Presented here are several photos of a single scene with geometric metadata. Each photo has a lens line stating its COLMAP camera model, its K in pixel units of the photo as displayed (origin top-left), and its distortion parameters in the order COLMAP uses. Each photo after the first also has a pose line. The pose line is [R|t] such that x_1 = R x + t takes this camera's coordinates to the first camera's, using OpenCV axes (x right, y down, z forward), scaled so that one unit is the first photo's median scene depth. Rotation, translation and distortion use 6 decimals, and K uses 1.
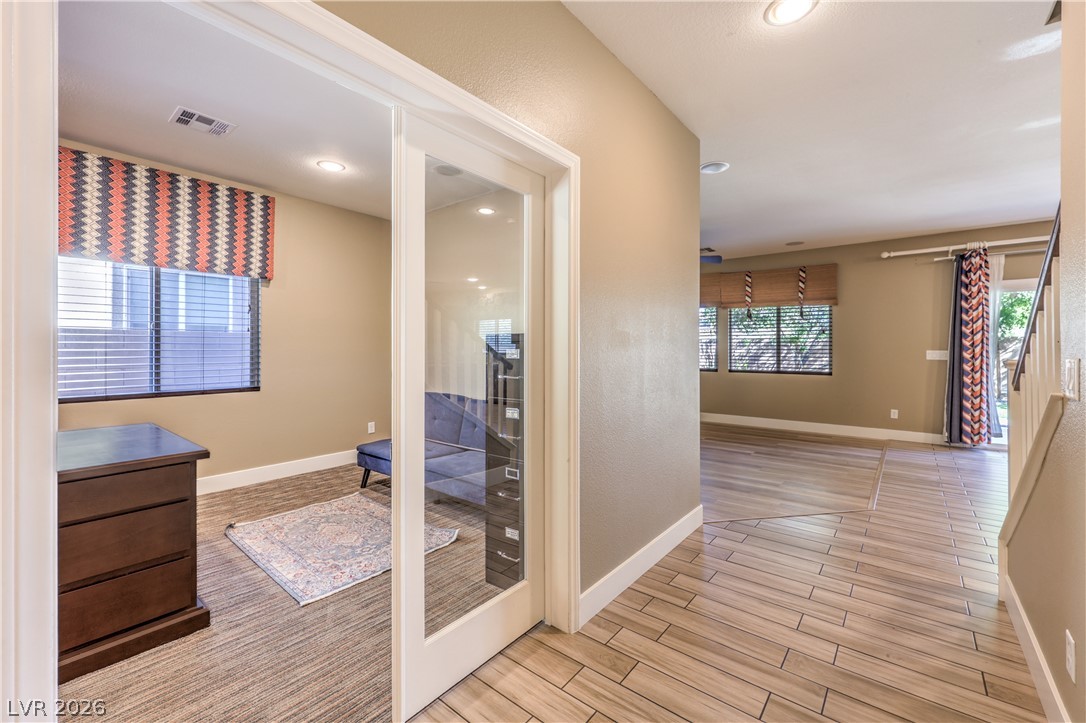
lens RADIAL K [[446.3, 0, 545.3], [0, 446.3, 347.4], [0, 0, 1]] dist [0.001327, -0.000187]
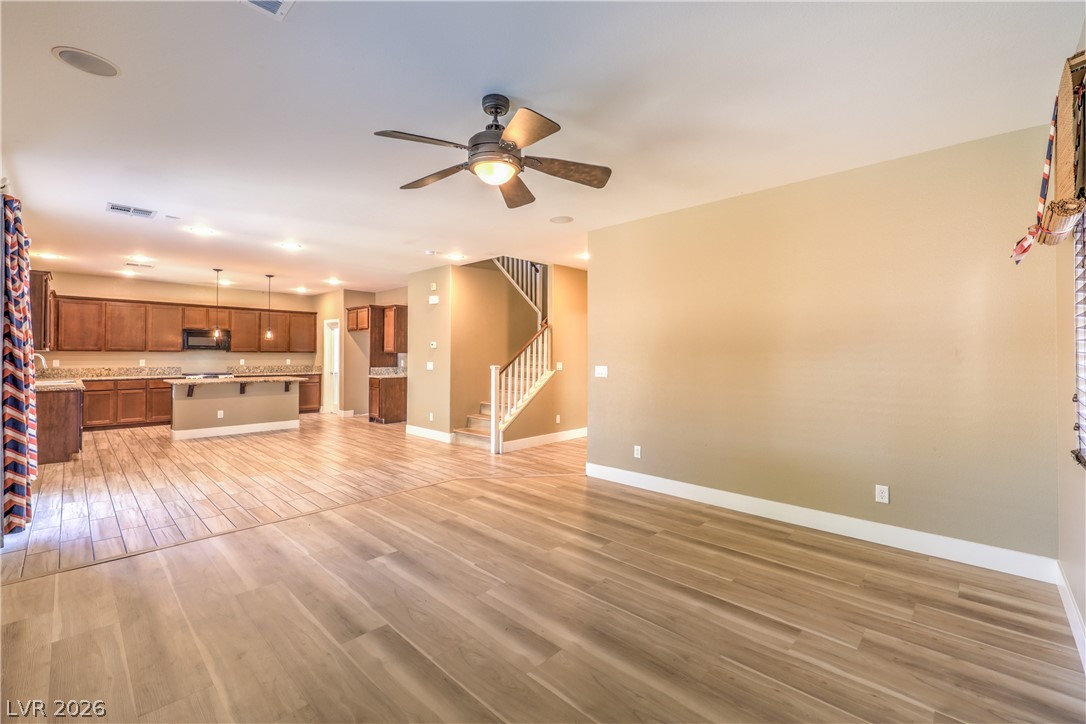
lens RADIAL K [[446.3, 0, 545.9], [0, 446.3, 351.3], [0, 0, 1]] dist [0.001327, -0.000187]
pose [[-0.996218, -0.002810, 0.086849, 0.211297], [-0.003971, 0.999905, -0.013204, -0.012071], [-0.086804, -0.013499, -0.996134, 1.510523]]
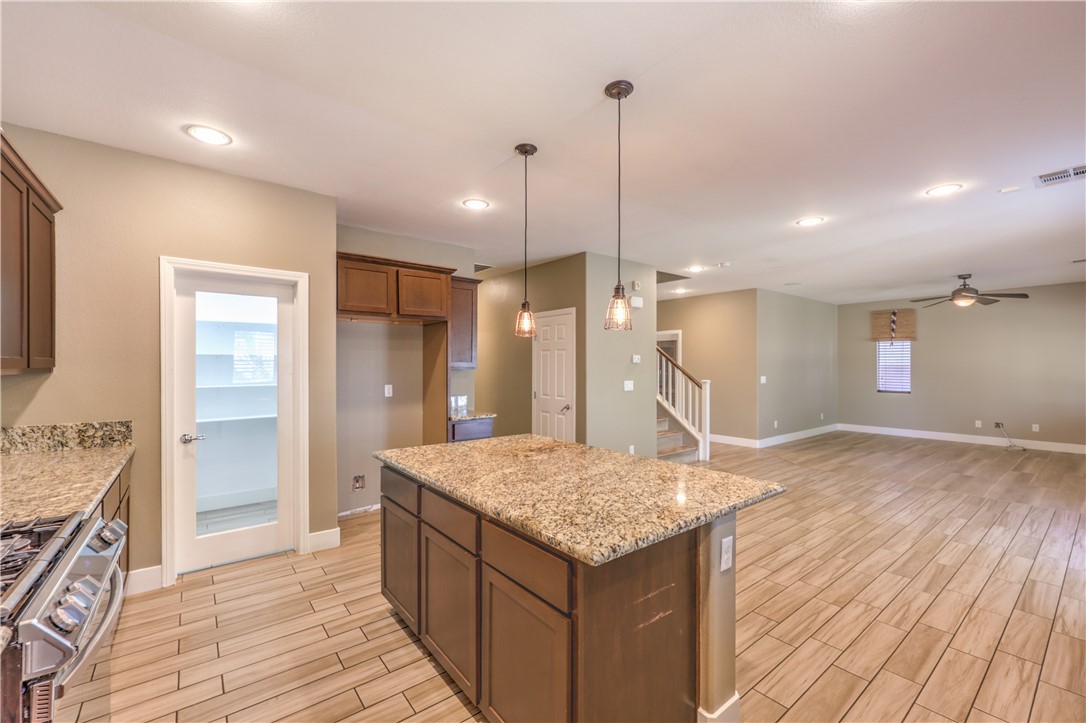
lens RADIAL K [[446.3, 0, 547.6], [0, 446.3, 364.3], [0, 0, 1]] dist [0.001327, -0.000187]
pose [[-0.227222, -0.003326, -0.973837, 1.743949], [0.004953, 0.999977, -0.004571, -0.031620], [0.973830, -0.005862, -0.227200, 0.254073]]
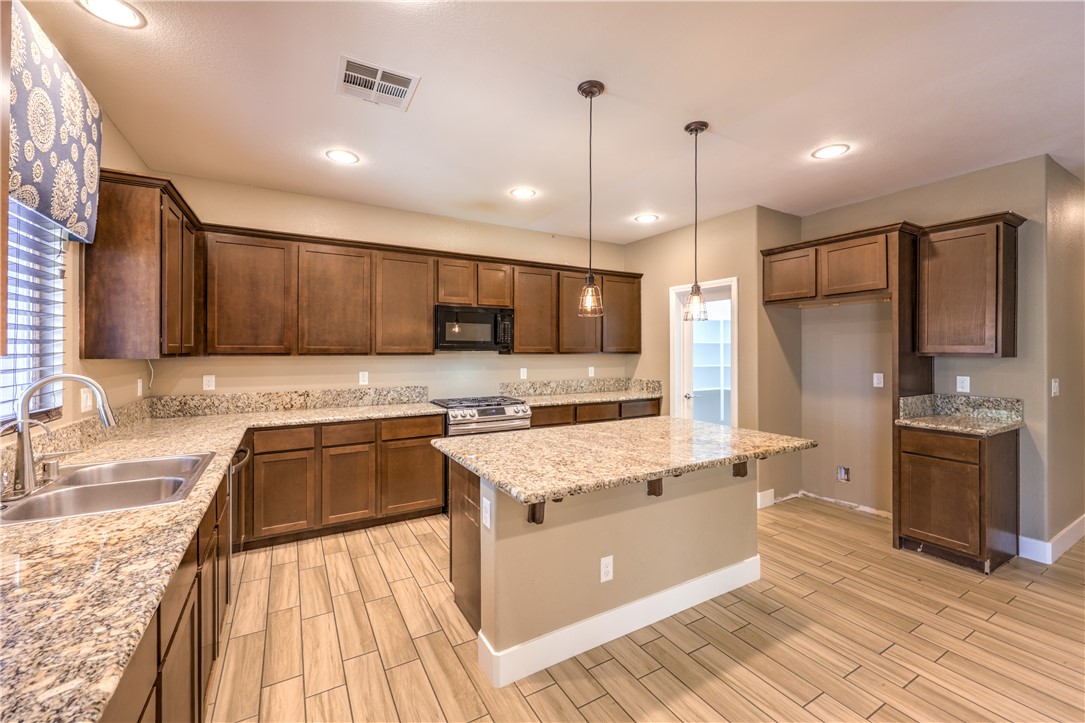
lens RADIAL K [[445.9, 0, 557.2], [0, 445.9, 349.0], [0, 0, 1]] dist [0.001327, -0.000187]
pose [[-0.935846, 0.001167, 0.352407, 1.225237], [-0.001715, 0.999968, -0.007868, -0.030833], [-0.352405, -0.007967, -0.935814, 0.626331]]
